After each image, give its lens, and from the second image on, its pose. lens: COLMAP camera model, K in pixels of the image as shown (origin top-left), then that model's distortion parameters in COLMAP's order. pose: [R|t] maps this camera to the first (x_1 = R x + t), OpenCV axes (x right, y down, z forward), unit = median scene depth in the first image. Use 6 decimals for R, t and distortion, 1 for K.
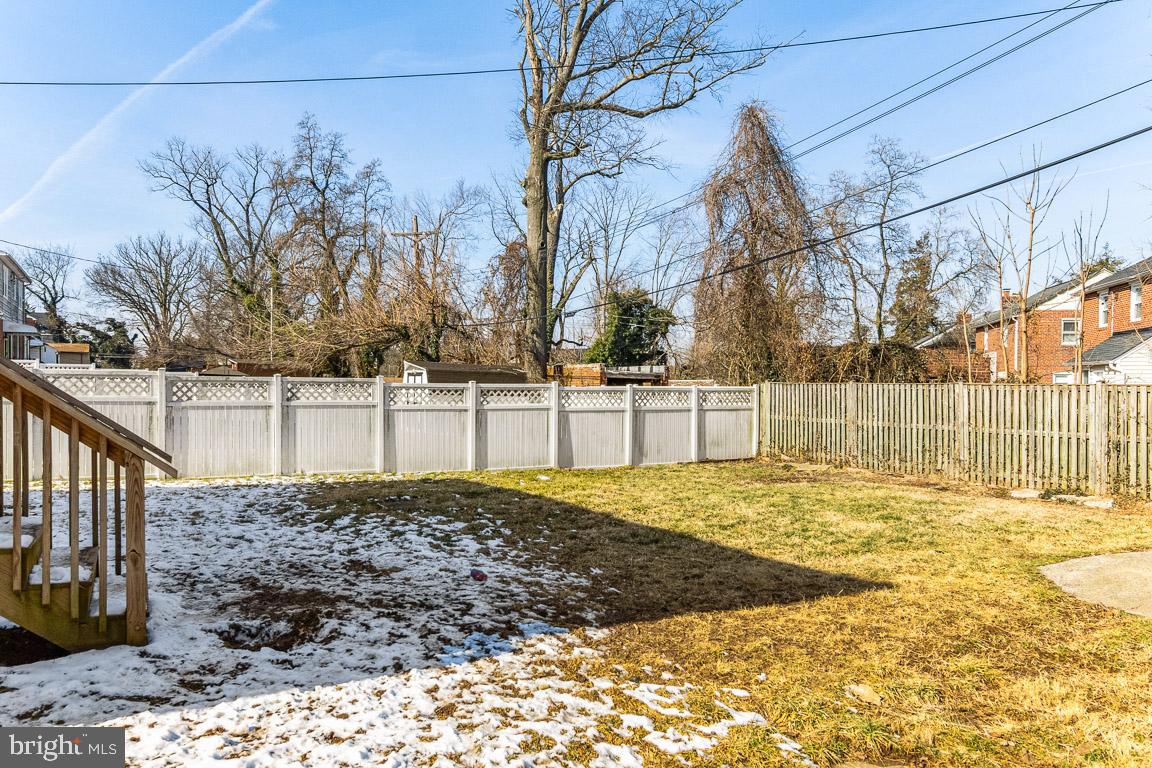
lens RADIAL K [[813.3, 0, 576.0], [0, 813.3, 384.0], [0, 0, 1]] dist [-0.000977, 0.002843]
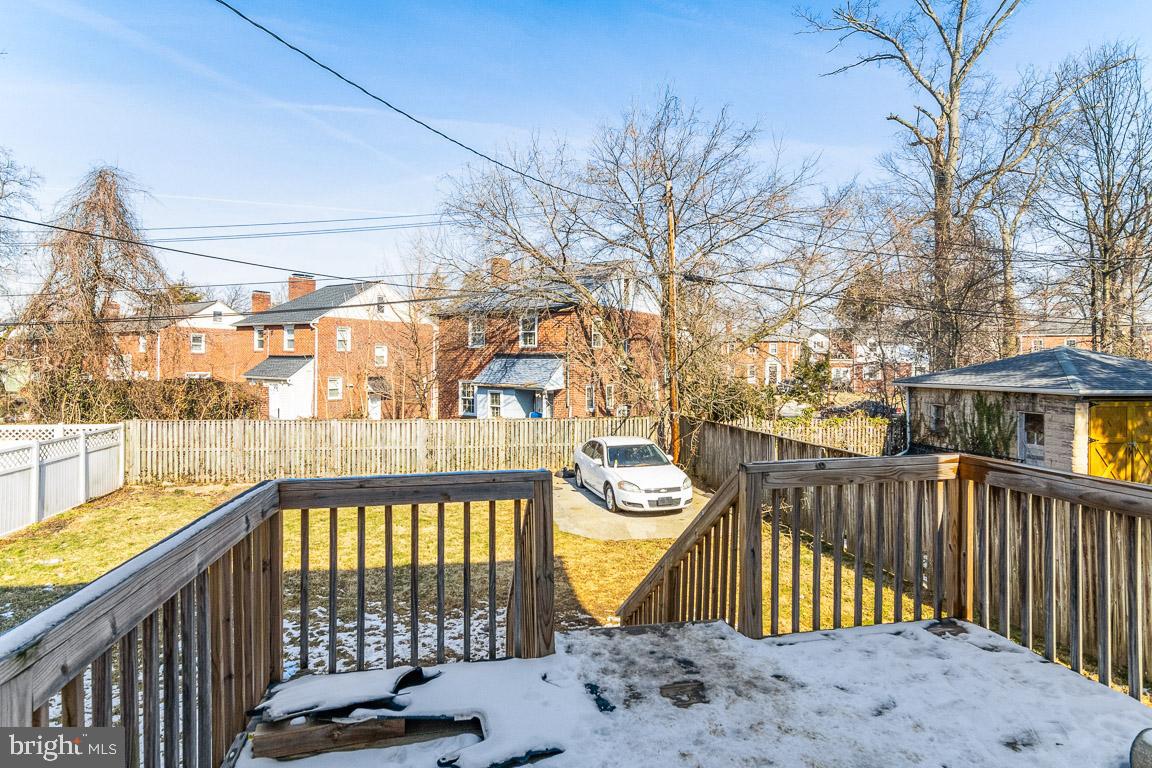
lens RADIAL K [[592.0, 0, 570.8], [0, 592.0, 361.1], [0, 0, 1]] dist [-0.002889, -0.000582]
pose [[0.340901, 0.006252, 0.940078, -0.415724], [-0.004823, 0.999976, -0.004901, -0.102607], [-0.940087, -0.002863, 0.340923, 0.162289]]
